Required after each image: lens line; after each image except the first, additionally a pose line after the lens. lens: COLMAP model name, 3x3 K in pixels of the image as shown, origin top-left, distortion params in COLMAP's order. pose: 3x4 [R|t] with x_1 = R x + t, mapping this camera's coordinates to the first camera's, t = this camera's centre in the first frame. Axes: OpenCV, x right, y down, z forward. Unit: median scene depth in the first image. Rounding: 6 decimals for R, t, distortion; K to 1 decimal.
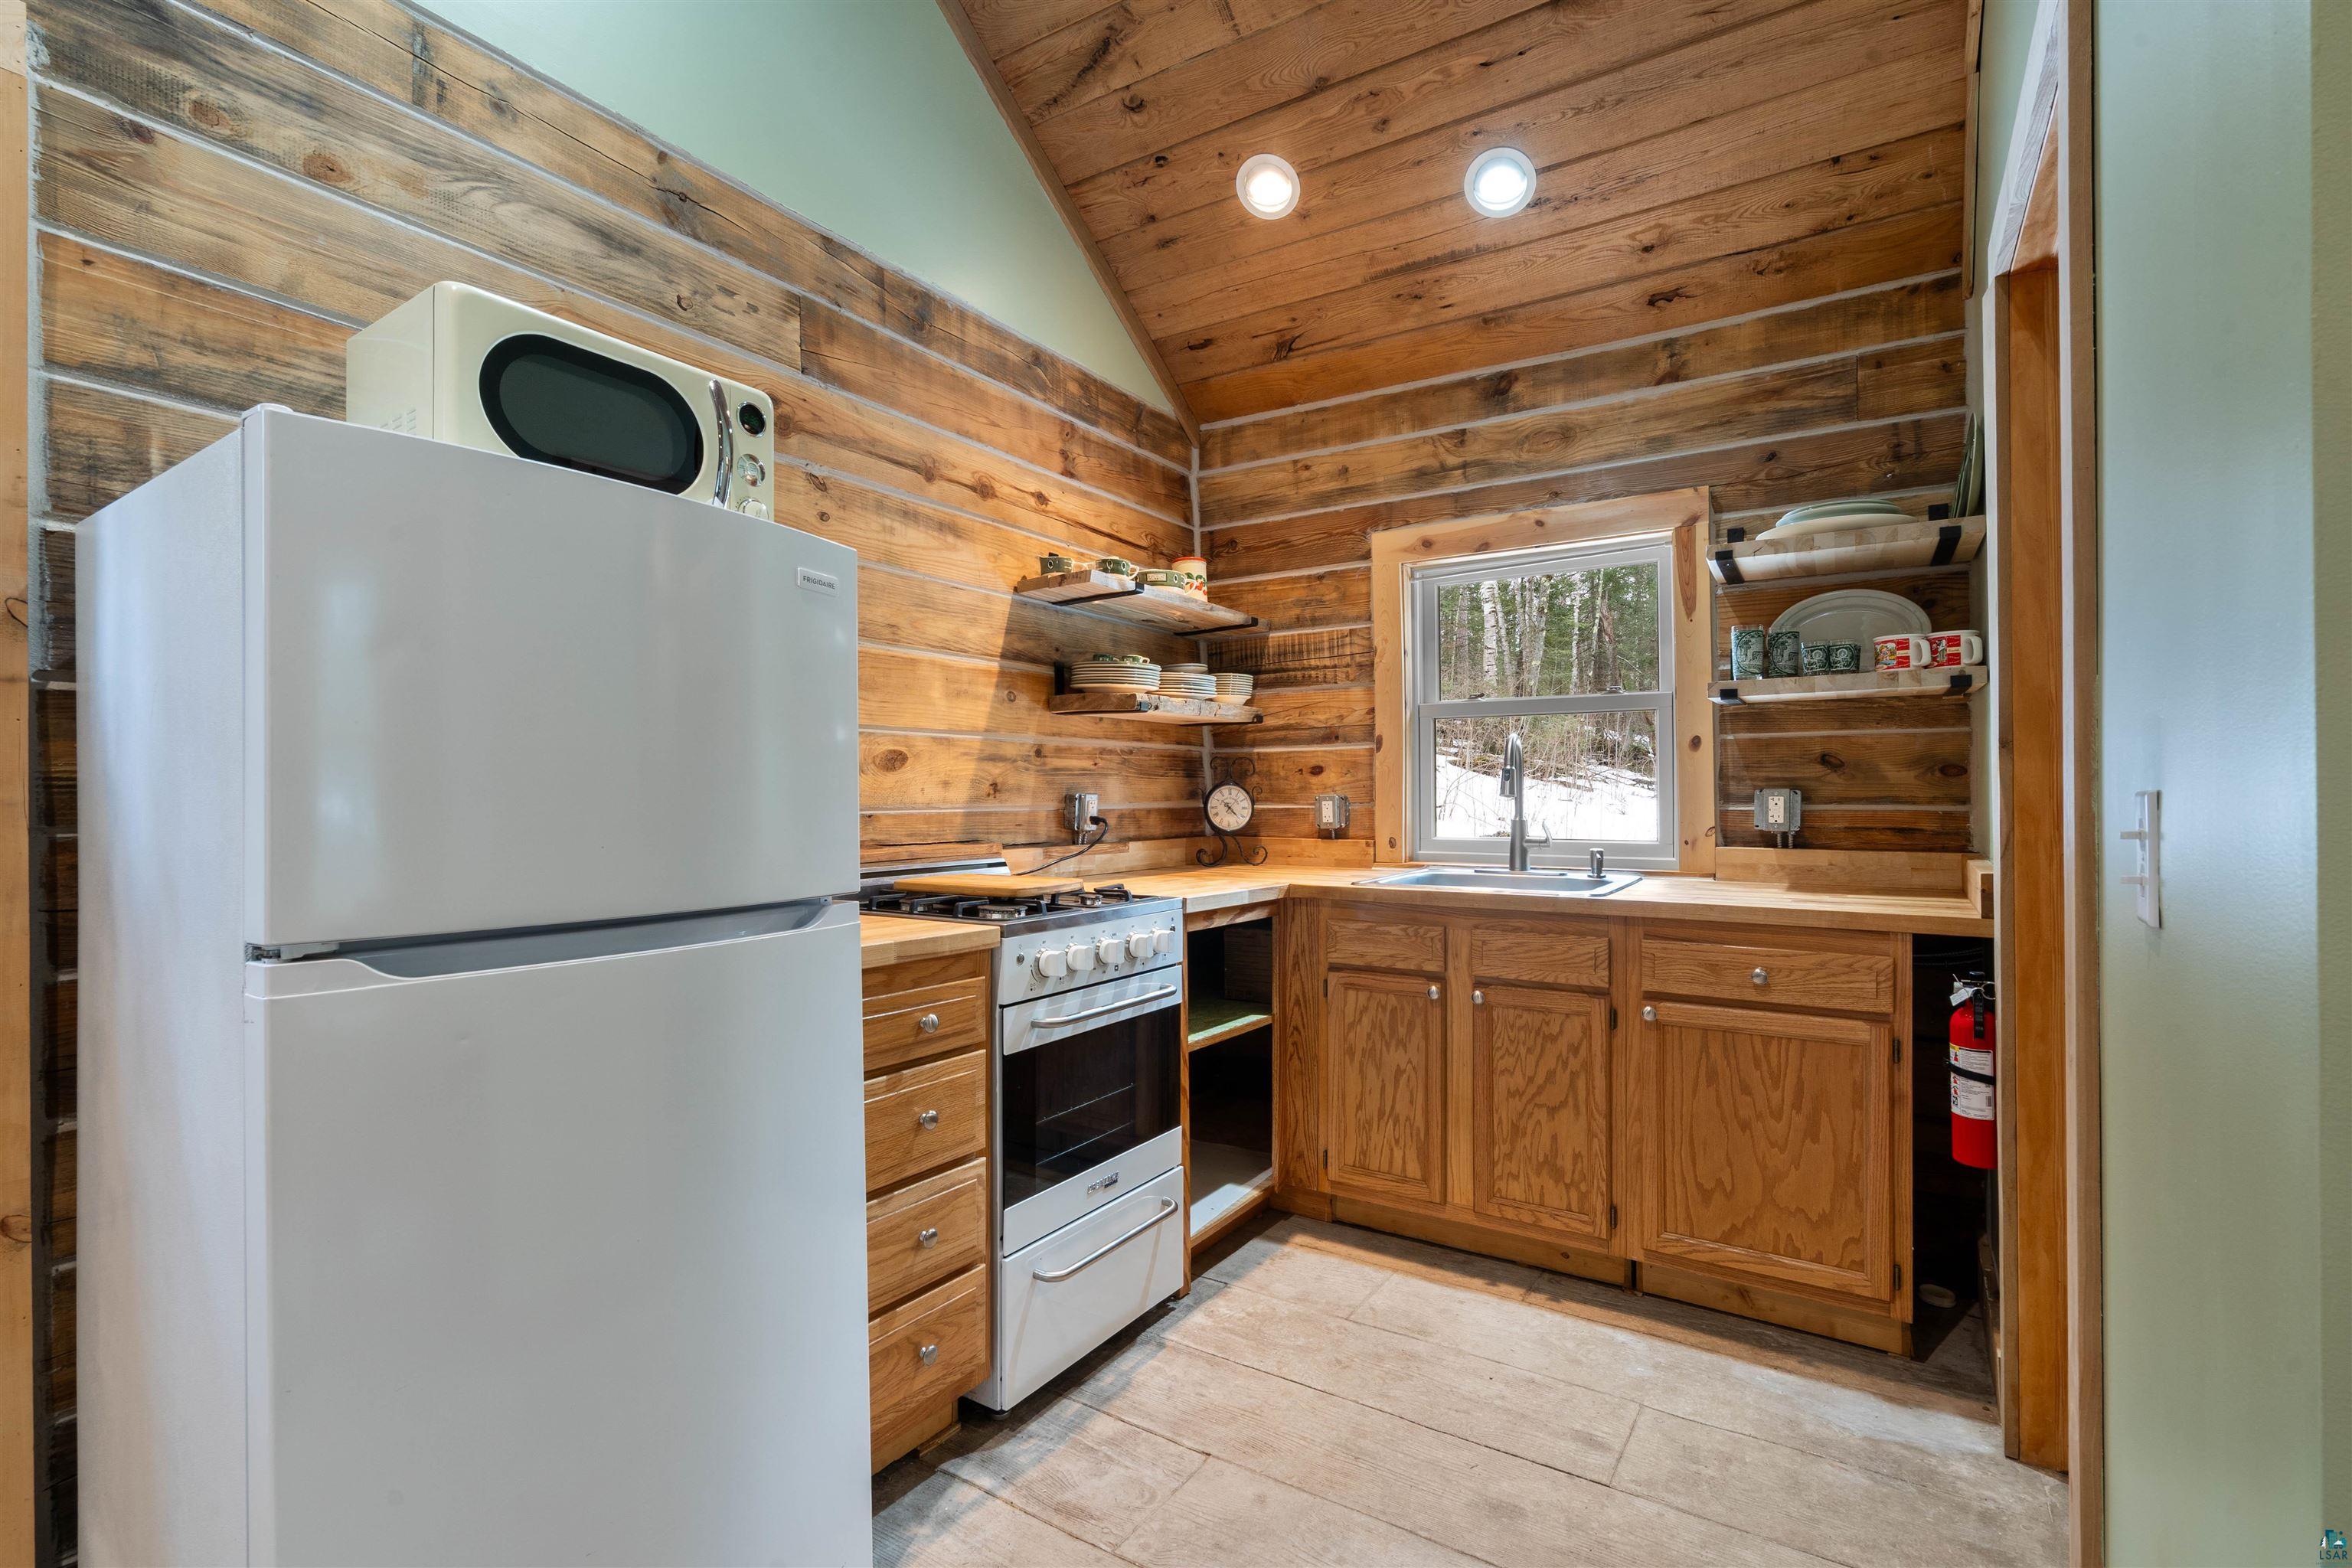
lens RADIAL K [[1064.8, 0, 1162.4], [0, 1064.8, 789.8], [0, 0, 1]] dist [-0.002791, 0.001571]
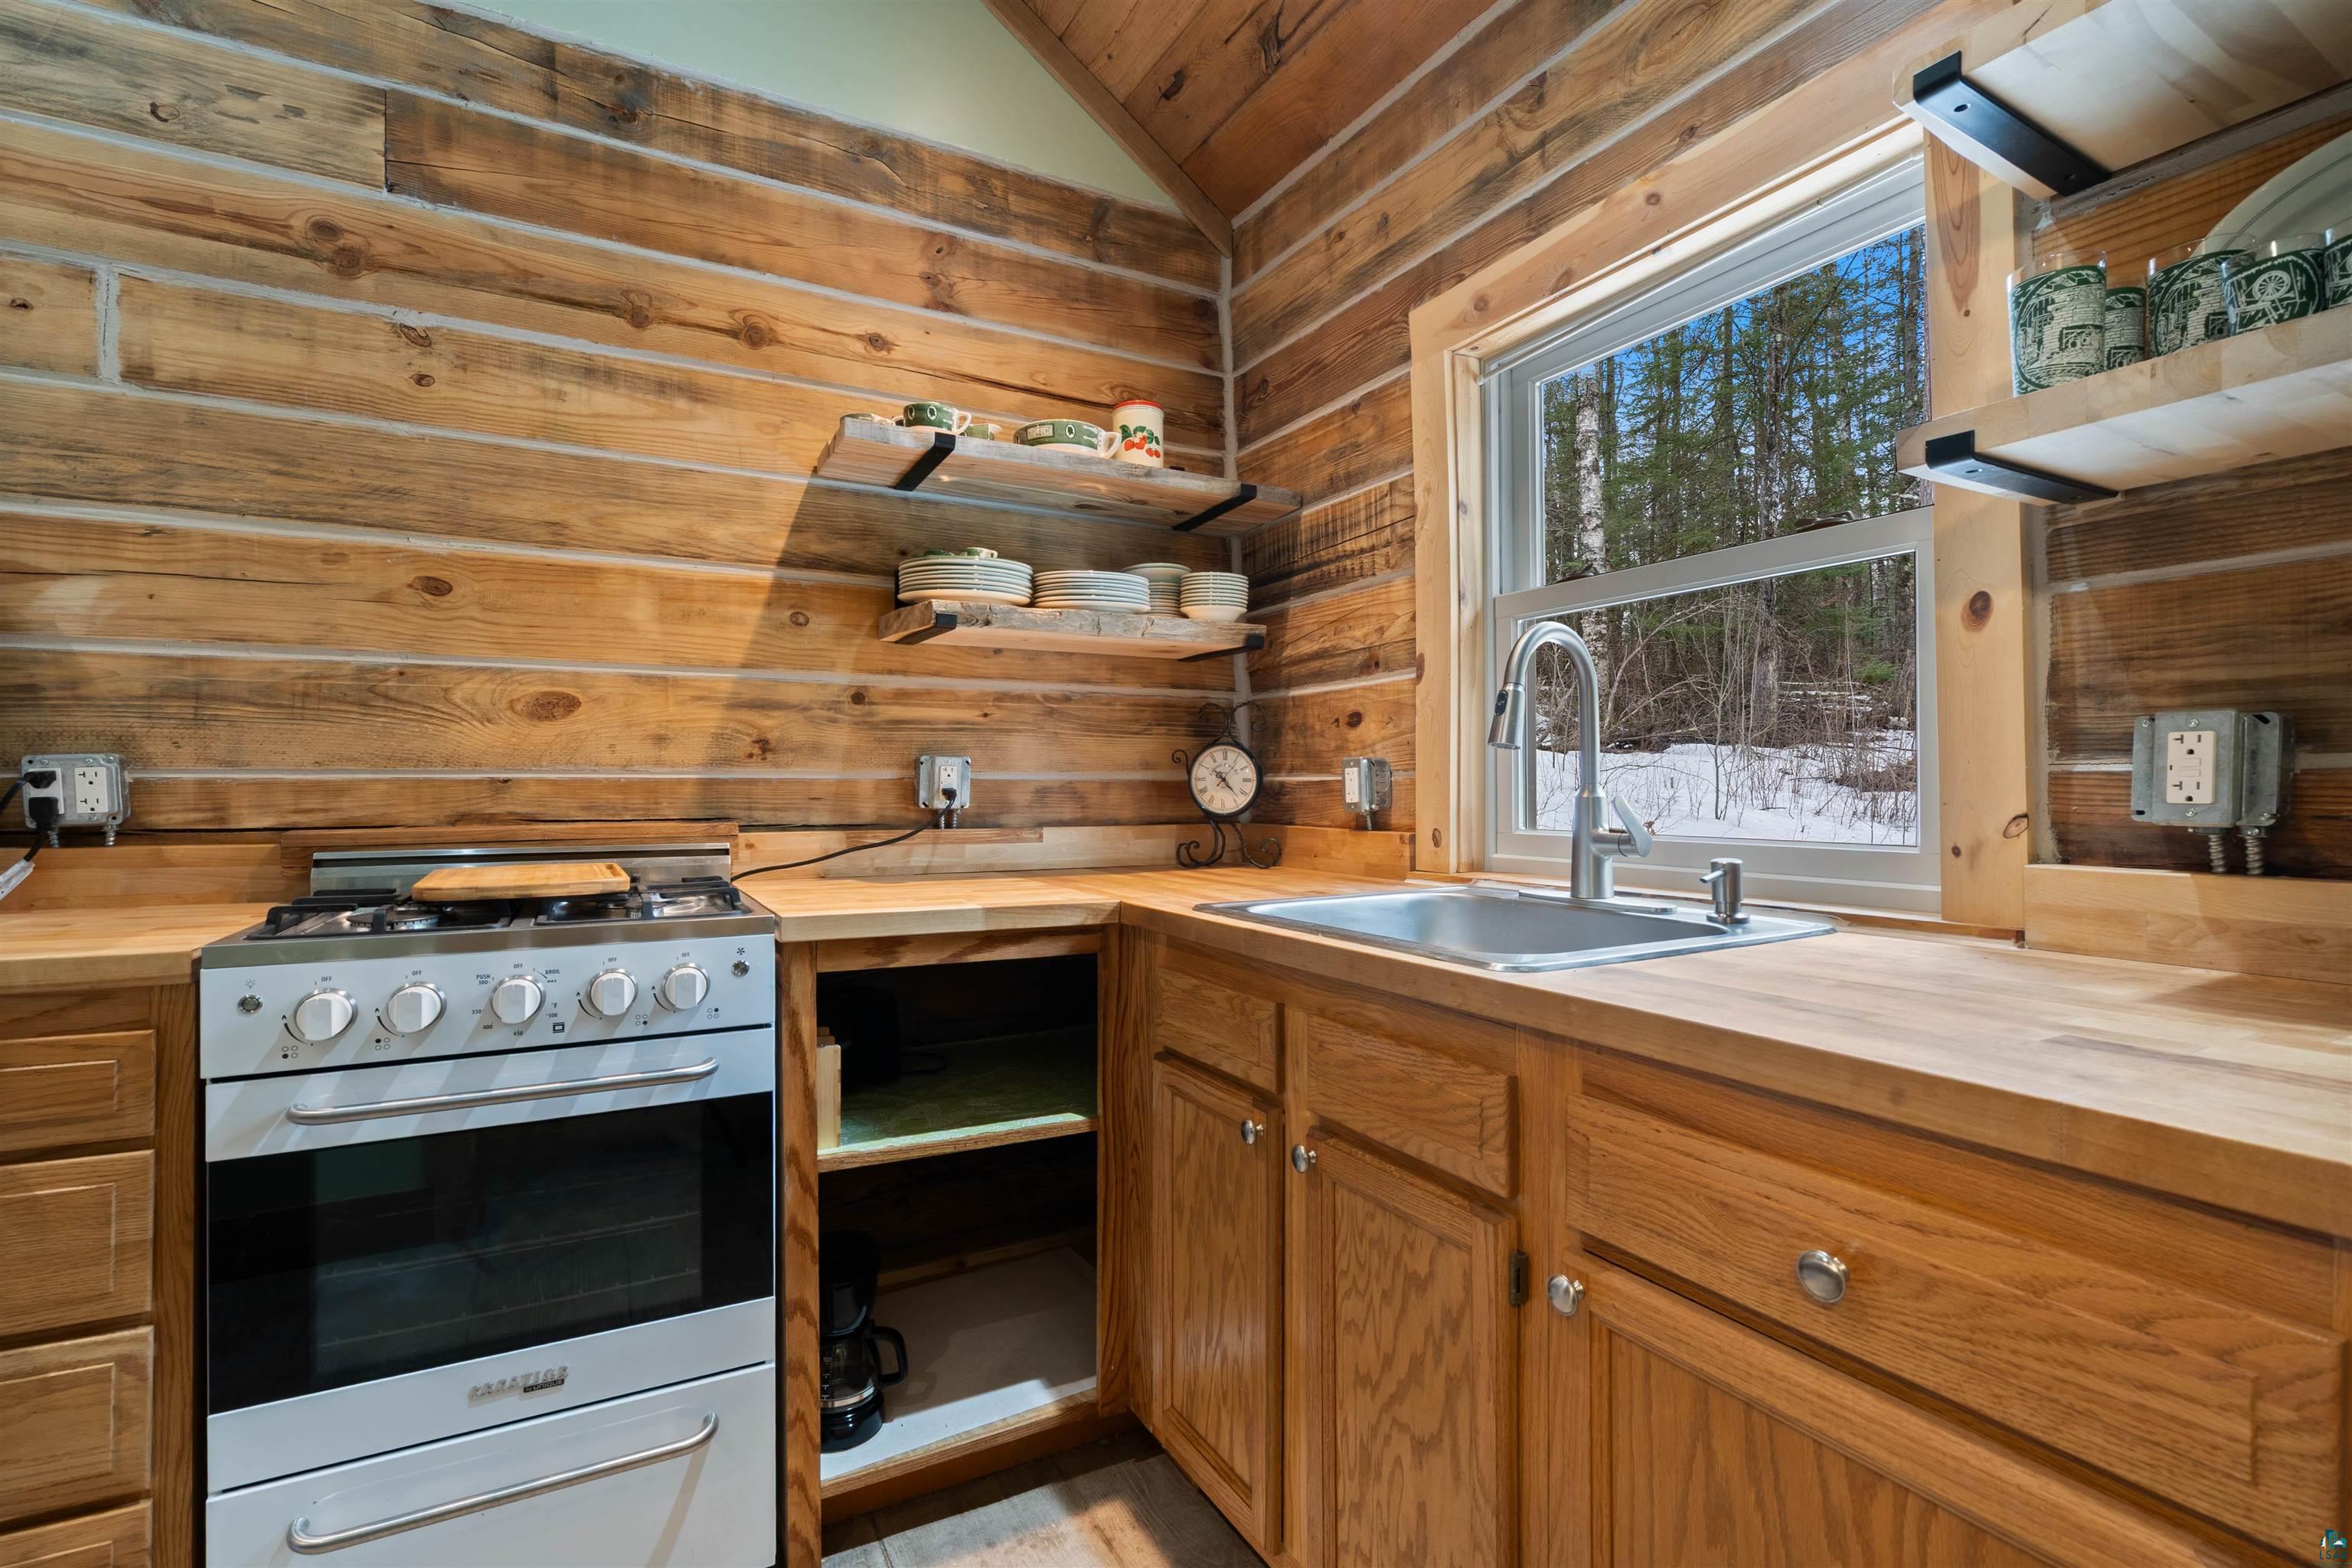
lens RADIAL K [[1064.8, 0, 1162.4], [0, 1064.8, 789.8], [0, 0, 1]] dist [-0.002791, 0.001571]
pose [[0.883104, 0.003089, -0.469167, 0.415003], [0.000282, 0.999975, 0.007114, 0.022483], [0.469177, -0.006414, 0.883081, 0.487803]]
